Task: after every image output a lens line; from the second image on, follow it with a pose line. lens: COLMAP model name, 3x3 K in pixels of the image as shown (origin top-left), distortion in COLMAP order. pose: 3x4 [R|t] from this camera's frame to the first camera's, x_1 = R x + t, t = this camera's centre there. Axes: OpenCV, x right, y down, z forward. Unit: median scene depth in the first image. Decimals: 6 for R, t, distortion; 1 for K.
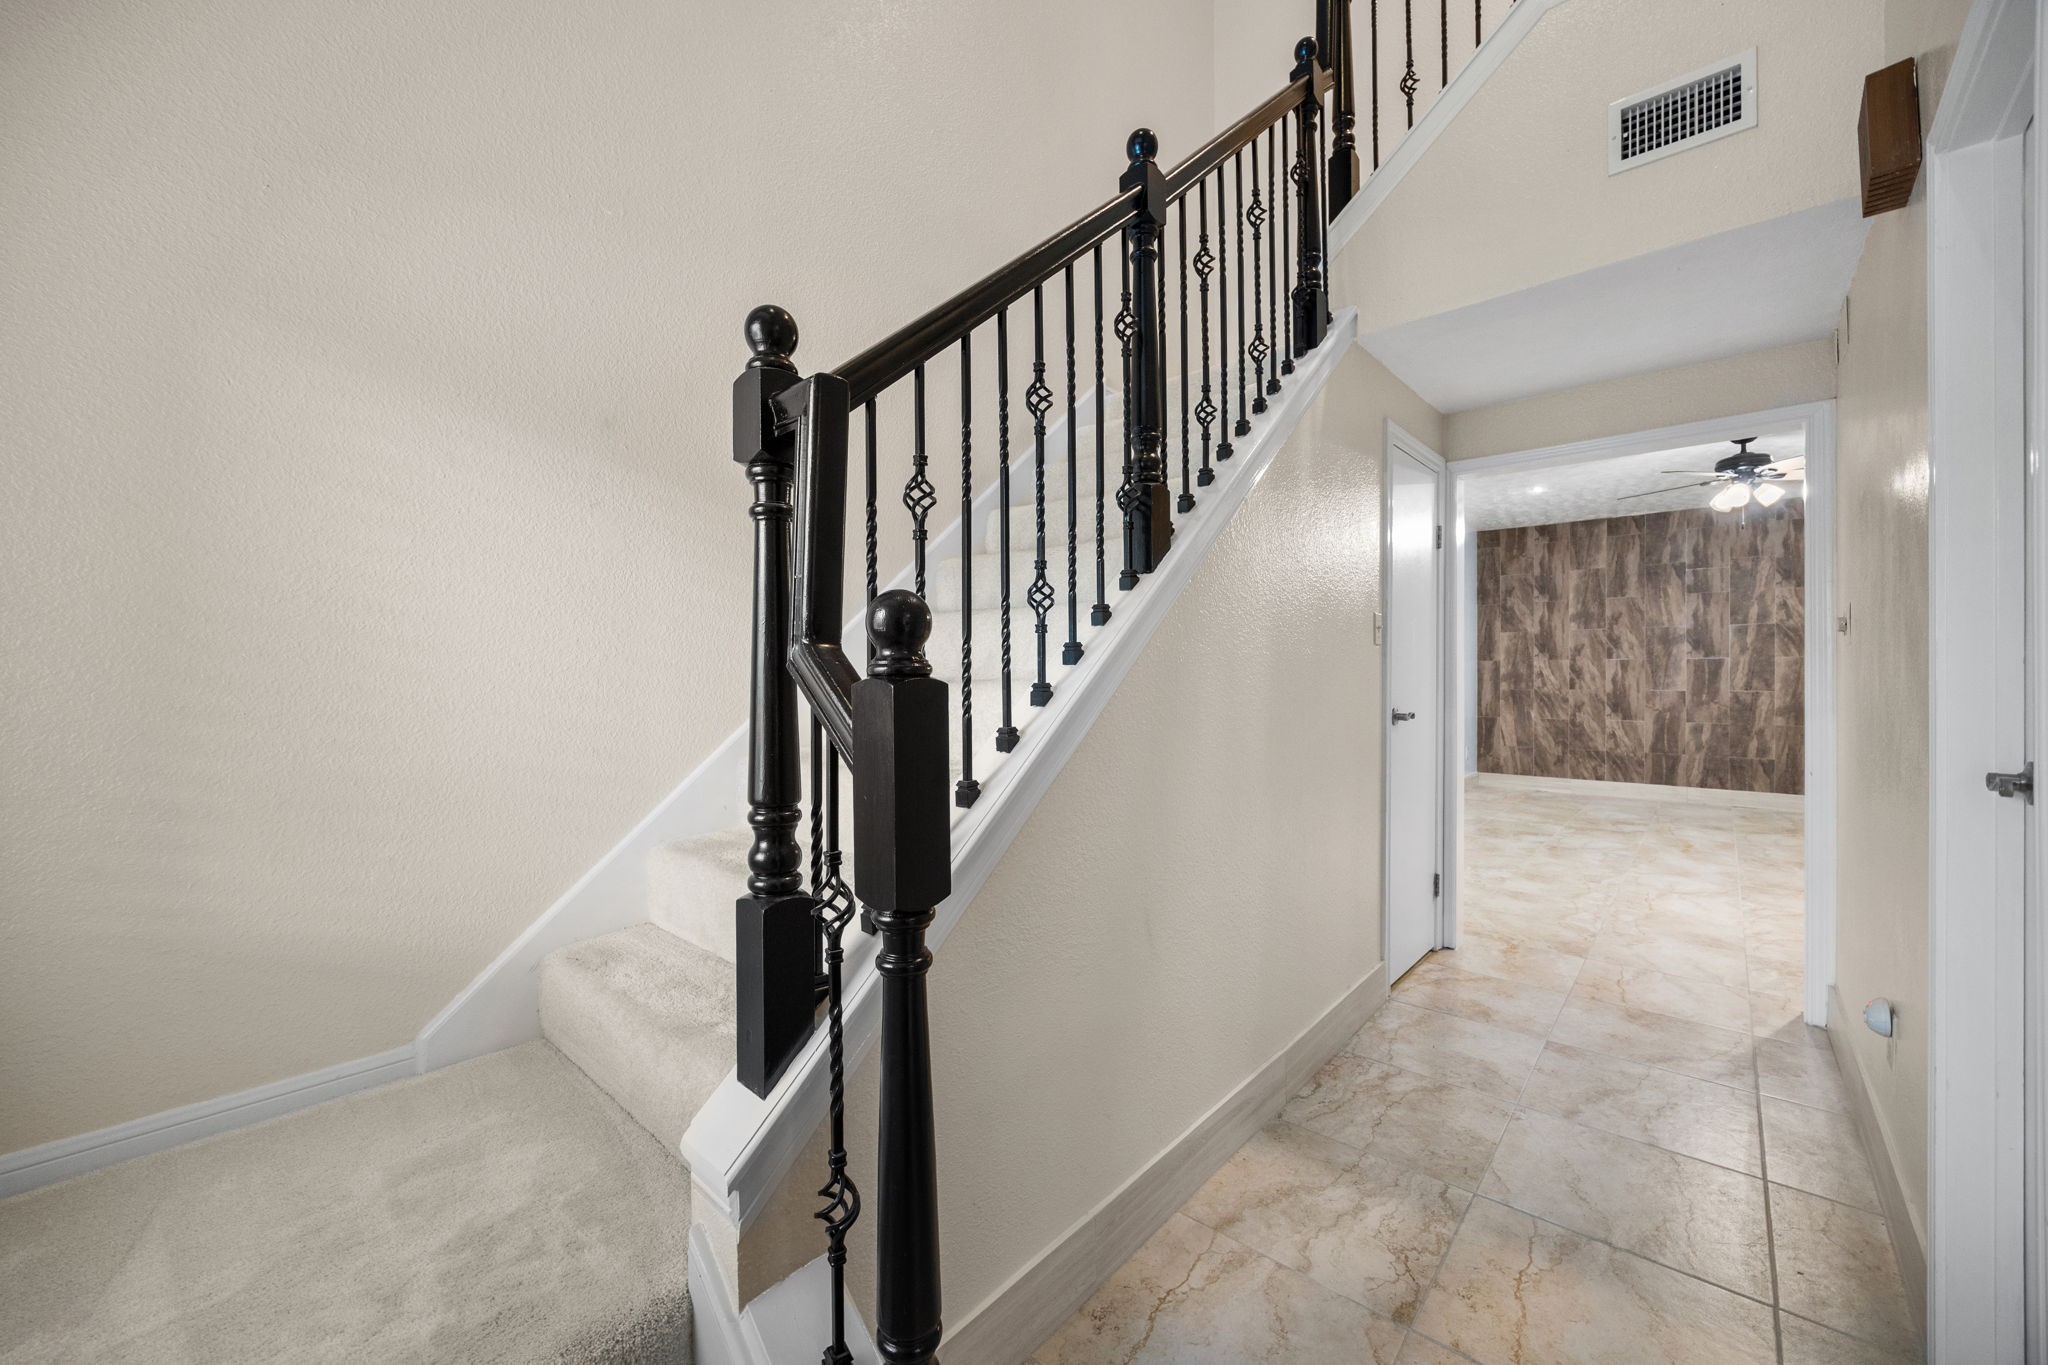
lens RADIAL K [[770.8, 0, 1023.9], [0, 770.8, 680.6], [0, 0, 1]] dist [-0.000281, -0.000750]
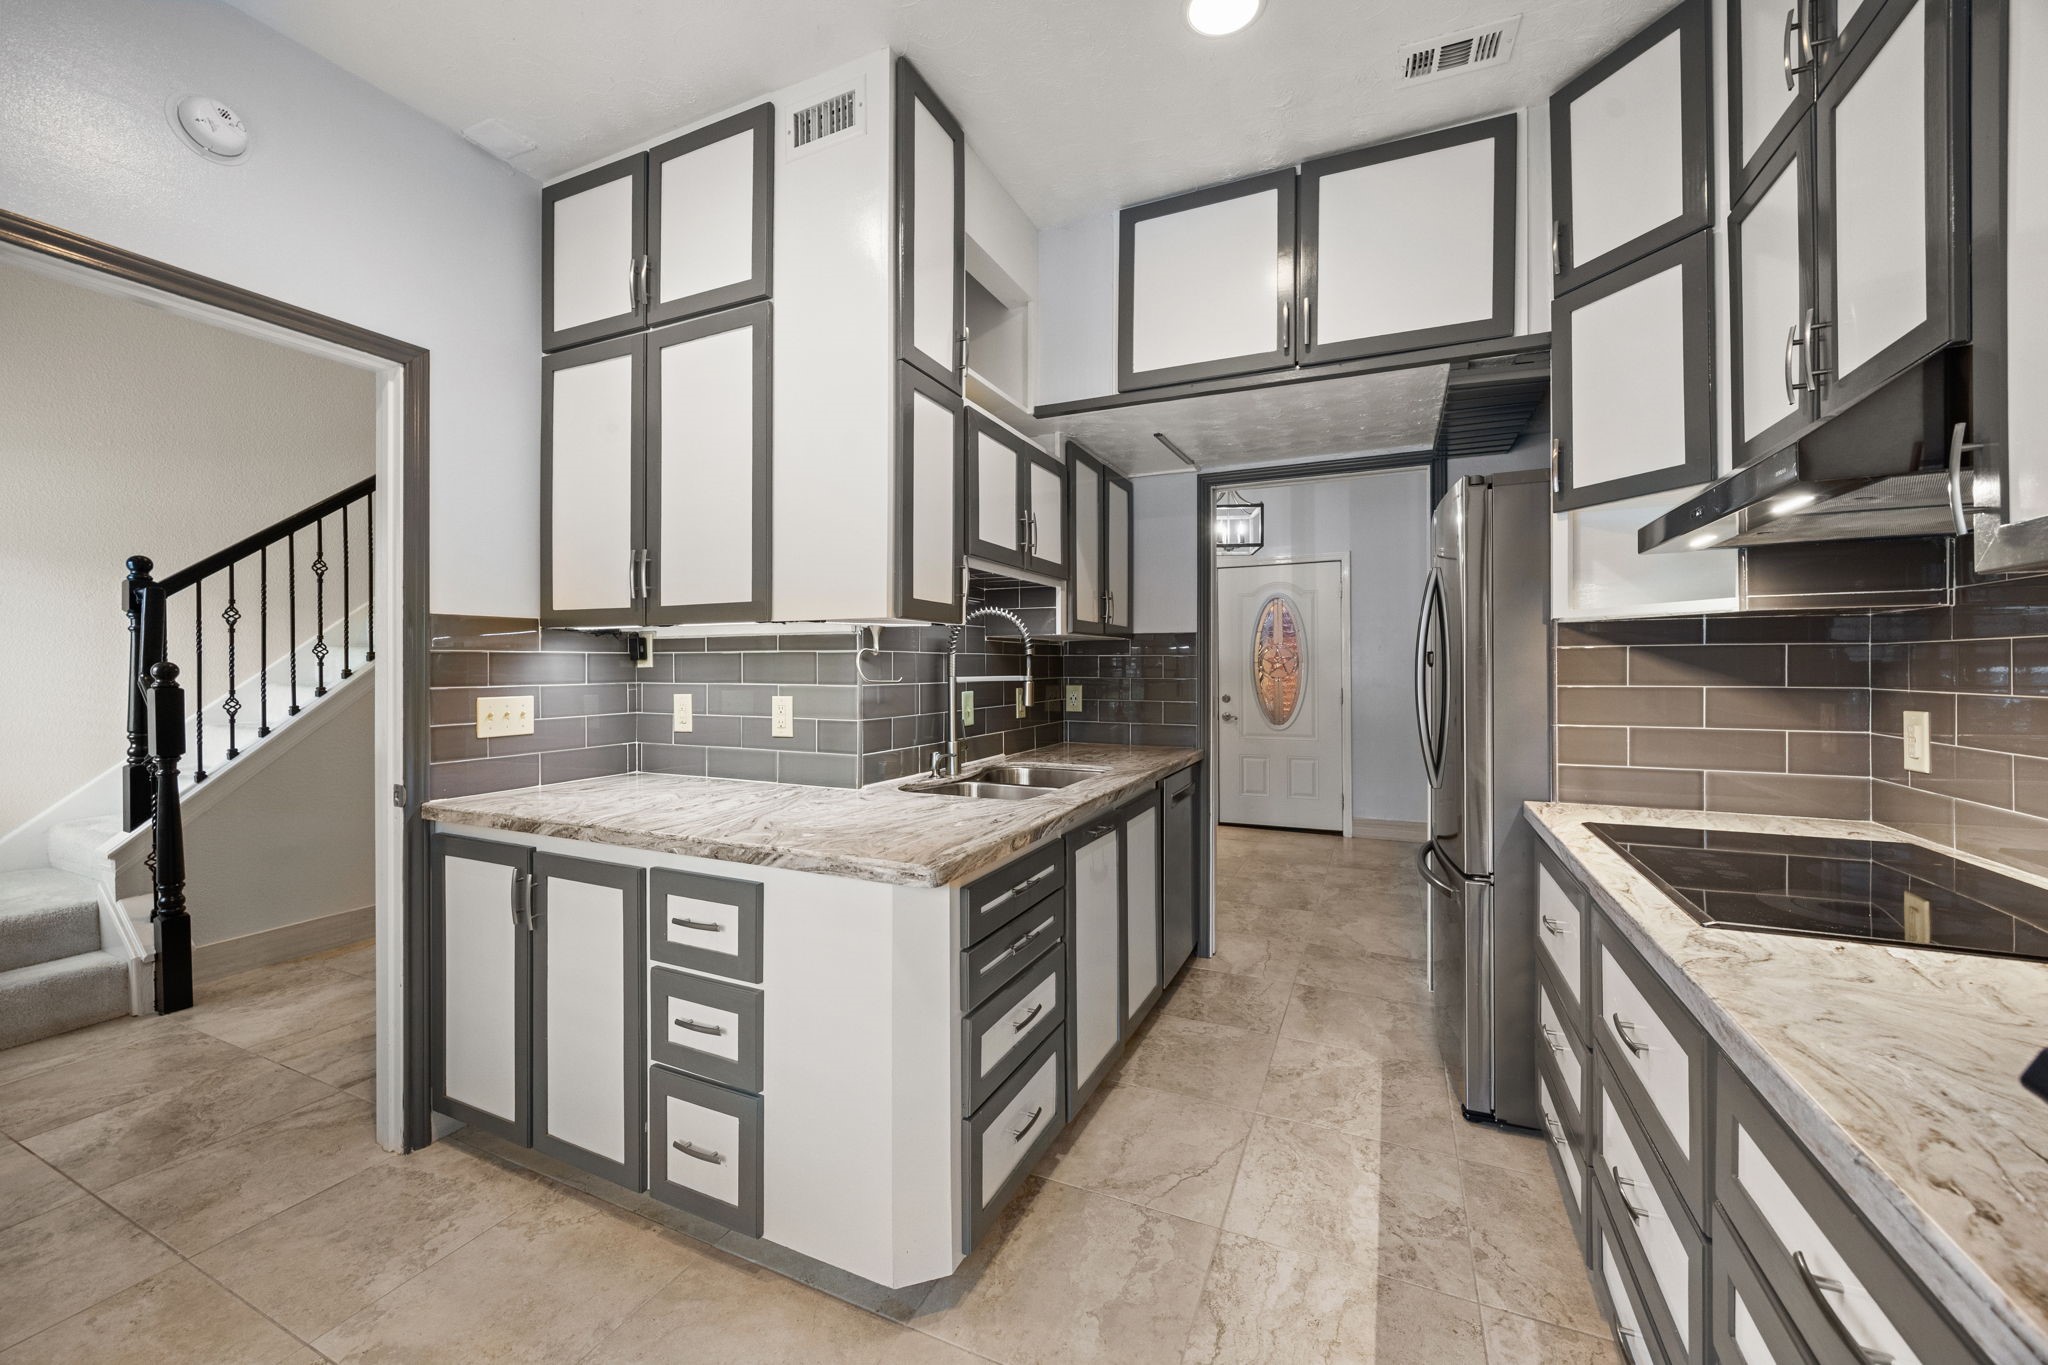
lens RADIAL K [[770.8, 0, 1040.9], [0, 770.8, 666.3], [0, 0, 1]] dist [-0.000281, -0.000750]
pose [[0.956570, -0.003272, 0.291483, 2.002444], [0.004386, 0.999985, -0.003168, -0.058180], [-0.291468, 0.004309, 0.956571, -2.644926]]
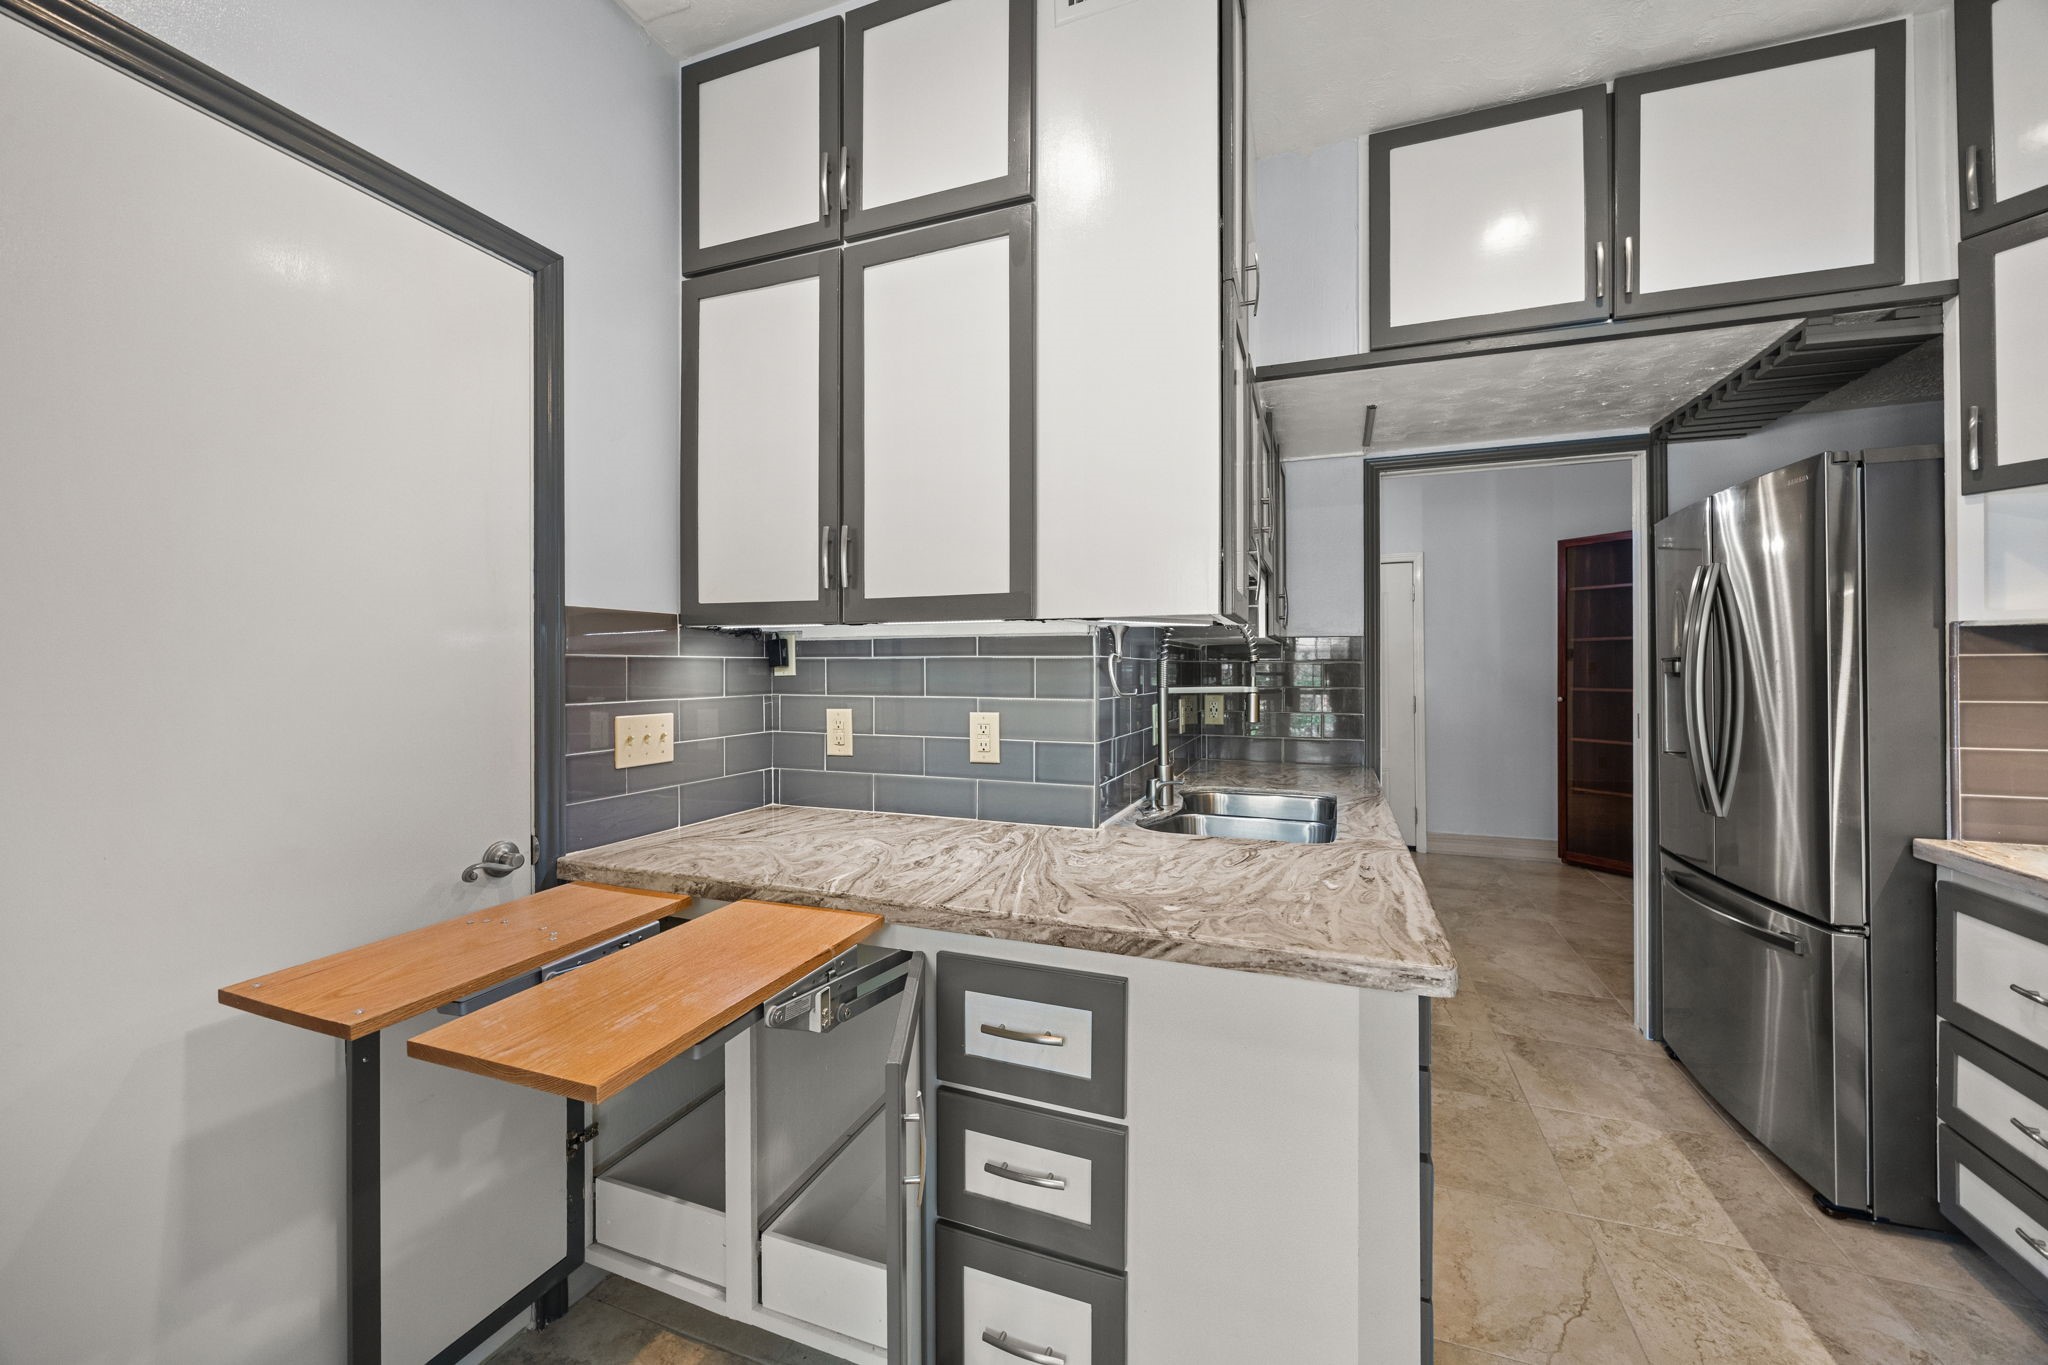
lens RADIAL K [[770.8, 0, 1039.4], [0, 770.8, 672.6], [0, 0, 1]] dist [-0.000281, -0.000750]
pose [[0.937805, -0.001474, 0.347160, 1.446515], [0.001980, 0.999997, -0.001103, -0.072557], [-0.347158, 0.001722, 0.937805, -2.043370]]
